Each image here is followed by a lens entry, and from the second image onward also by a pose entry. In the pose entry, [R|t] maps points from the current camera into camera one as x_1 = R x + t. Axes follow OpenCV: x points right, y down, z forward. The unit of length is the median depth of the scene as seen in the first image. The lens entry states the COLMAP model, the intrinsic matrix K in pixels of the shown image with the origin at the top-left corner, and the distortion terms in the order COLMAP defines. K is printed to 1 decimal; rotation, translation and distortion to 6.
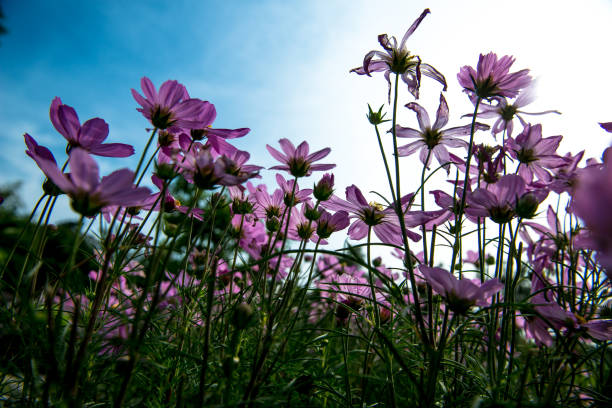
lens RADIAL K [[401.1, 0, 306.0], [0, 401.1, 204.0], [0, 0, 1]] dist [0.029146, -0.071444]
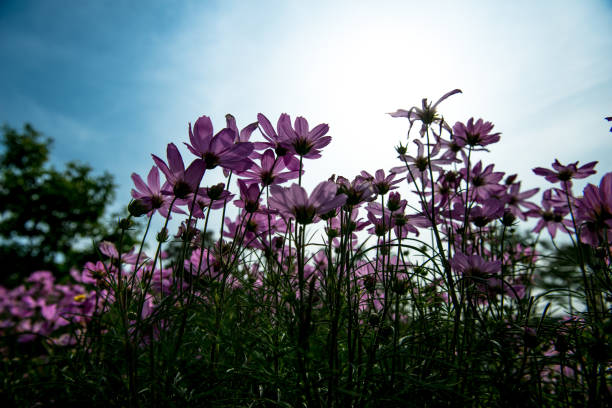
lens RADIAL K [[401.1, 0, 306.0], [0, 401.1, 204.0], [0, 0, 1]] dist [0.029146, -0.071444]
pose [[0.926286, 0.032829, 0.375389, -0.703819], [-0.047240, 0.998455, 0.029249, -0.051741], [-0.373849, -0.044826, 0.926406, -0.206394]]
